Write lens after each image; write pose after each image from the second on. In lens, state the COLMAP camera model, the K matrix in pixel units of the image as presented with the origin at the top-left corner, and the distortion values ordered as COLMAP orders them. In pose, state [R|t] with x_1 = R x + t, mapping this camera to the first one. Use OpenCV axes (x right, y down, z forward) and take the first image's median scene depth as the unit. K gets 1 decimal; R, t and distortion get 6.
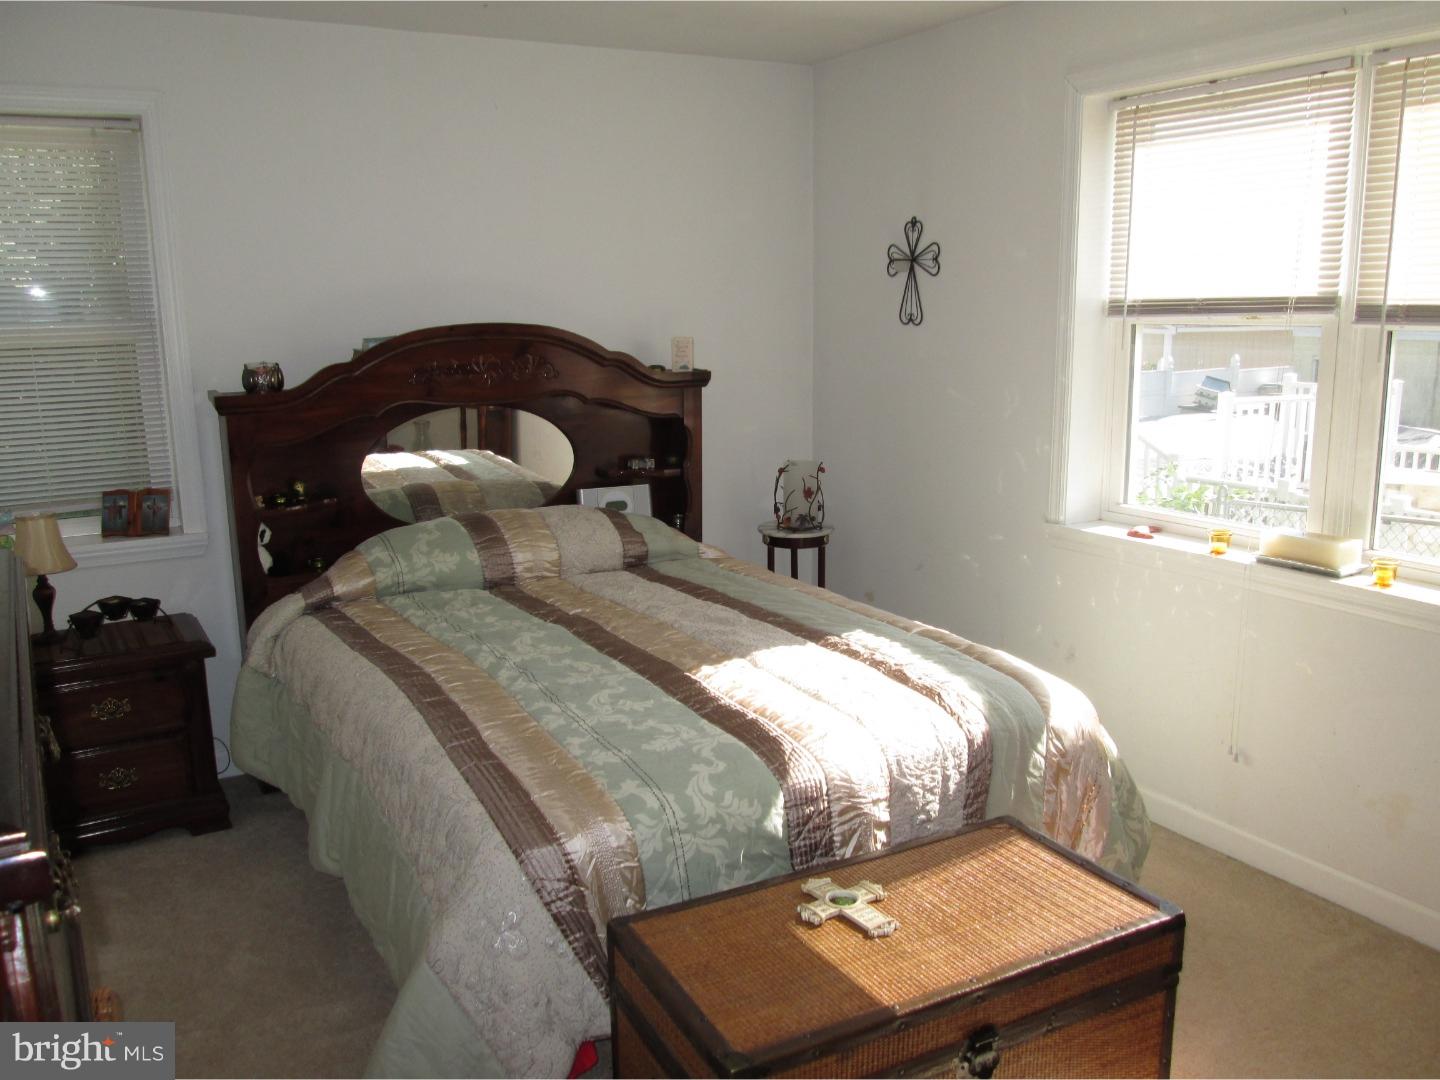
lens RADIAL K [[1207.4, 0, 722.8], [0, 1207.4, 538.3], [0, 0, 1]] dist [-0.052073, 0.034834]
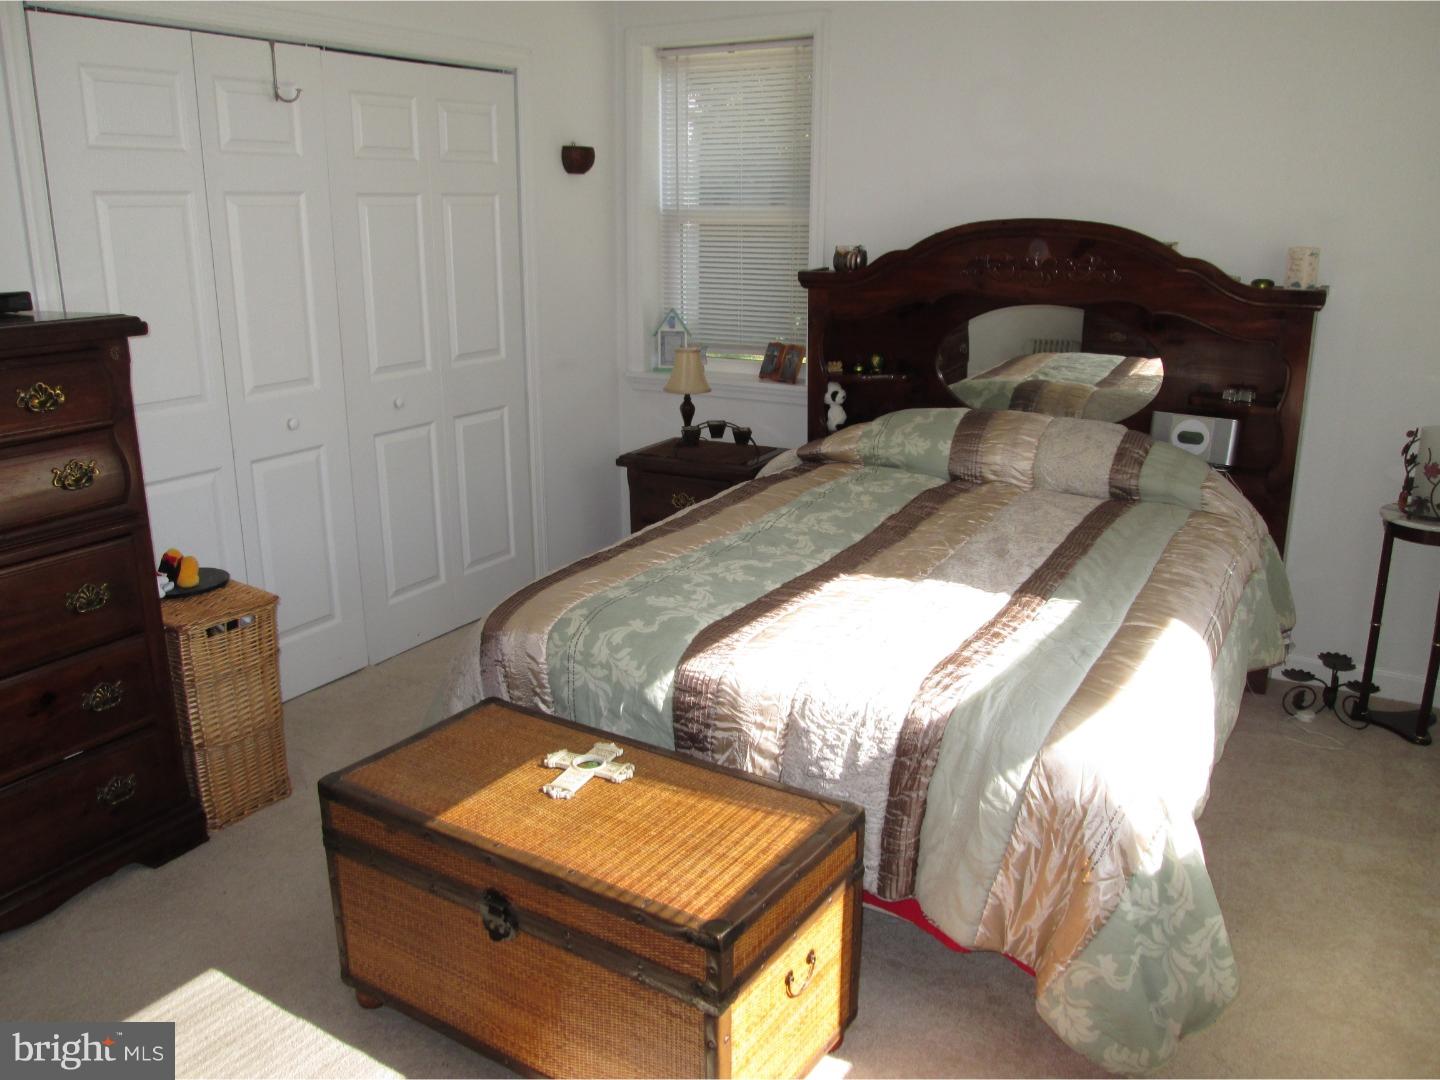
lens RADIAL K [[1207.4, 0, 724.2], [0, 1207.4, 539.0], [0, 0, 1]] dist [-0.052073, 0.034834]
pose [[0.488942, 0.248162, -0.836272, 0.833110], [-0.181753, 0.966622, 0.180577, -0.086727], [0.853171, 0.063704, 0.517726, 0.451323]]
